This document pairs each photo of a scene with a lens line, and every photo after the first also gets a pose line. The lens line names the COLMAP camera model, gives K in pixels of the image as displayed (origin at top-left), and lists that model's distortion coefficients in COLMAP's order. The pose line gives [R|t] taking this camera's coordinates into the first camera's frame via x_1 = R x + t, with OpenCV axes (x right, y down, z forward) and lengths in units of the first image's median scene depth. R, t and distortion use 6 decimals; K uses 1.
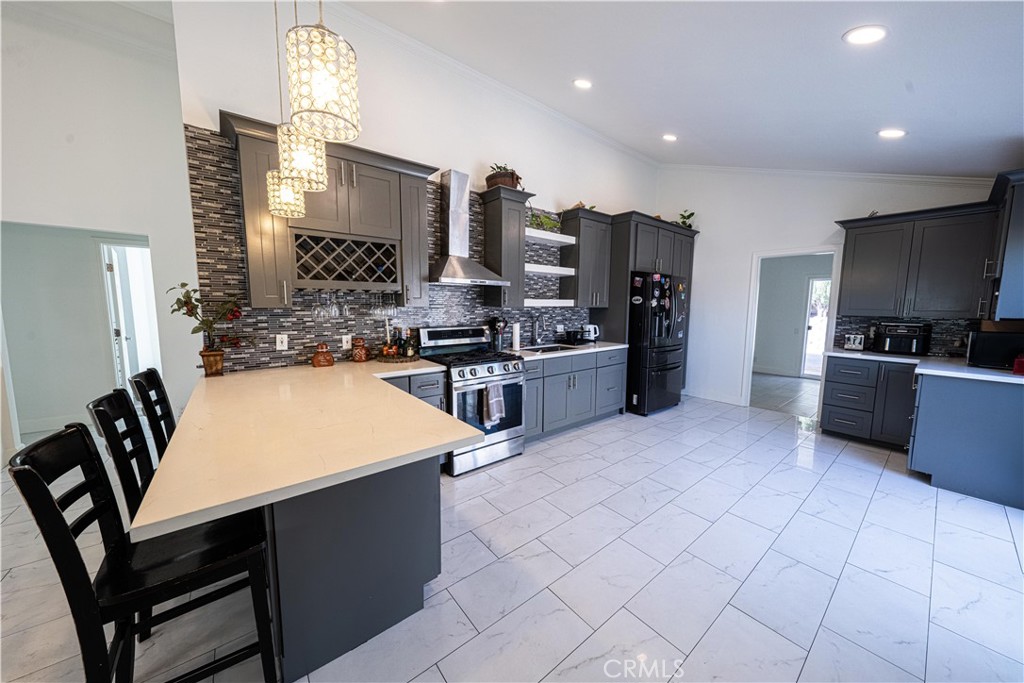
lens RADIAL K [[347.3, 0, 512.0], [0, 347.3, 341.5], [0, 0, 1]] dist [-0.001893, -0.000087]
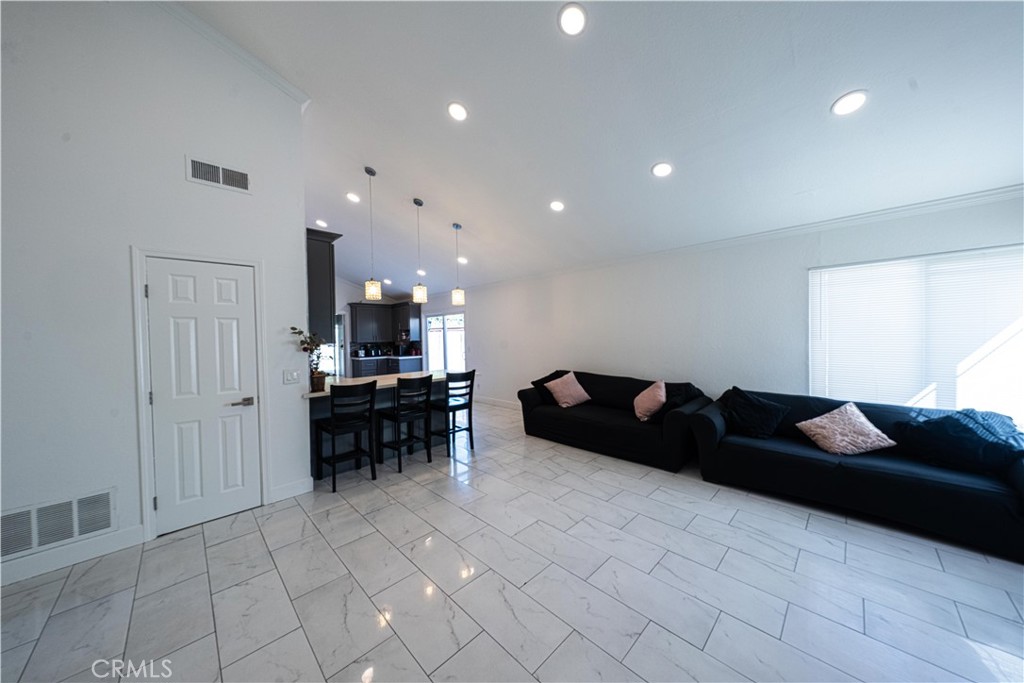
lens RADIAL K [[337.7, 0, 513.3], [0, 337.7, 339.1], [0, 0, 1]] dist [-0.000694, 0.000012]
pose [[-0.102024, -0.016930, 0.994638, -1.673141], [0.125630, 0.991631, 0.029766, -0.041654], [-0.986817, 0.127993, -0.099043, 0.222385]]
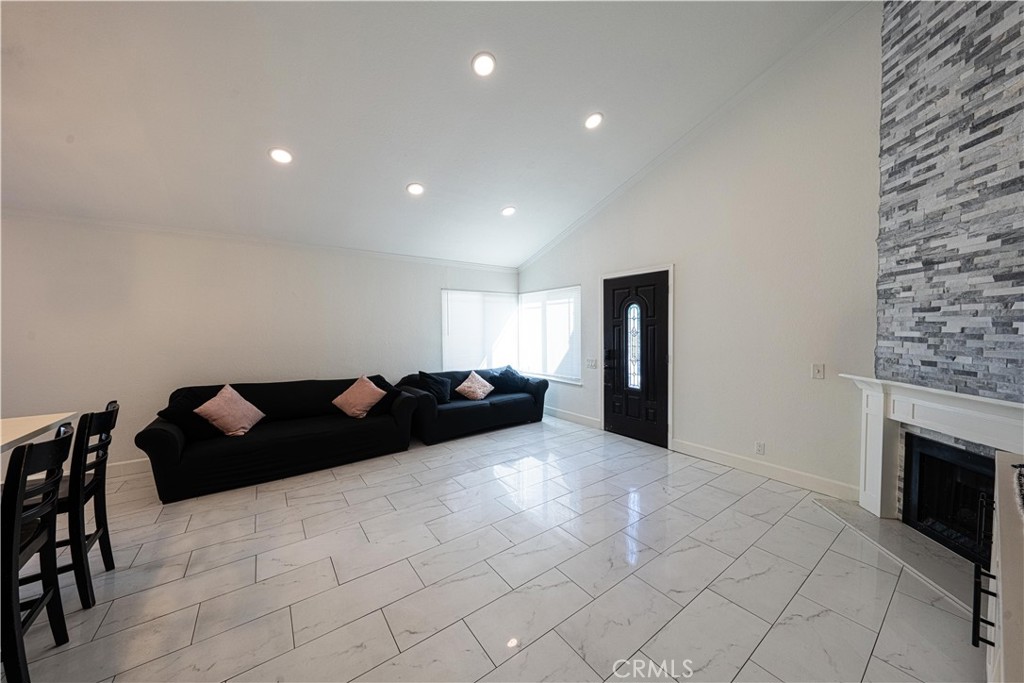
lens RADIAL K [[348.7, 0, 514.3], [0, 348.7, 340.8], [0, 0, 1]] dist [-0.003117, 0.000208]
pose [[-0.998890, 0.000982, 0.047083, -1.135482], [0.007646, 0.989898, 0.141575, -0.101043], [-0.046469, 0.141777, -0.988807, 0.841261]]
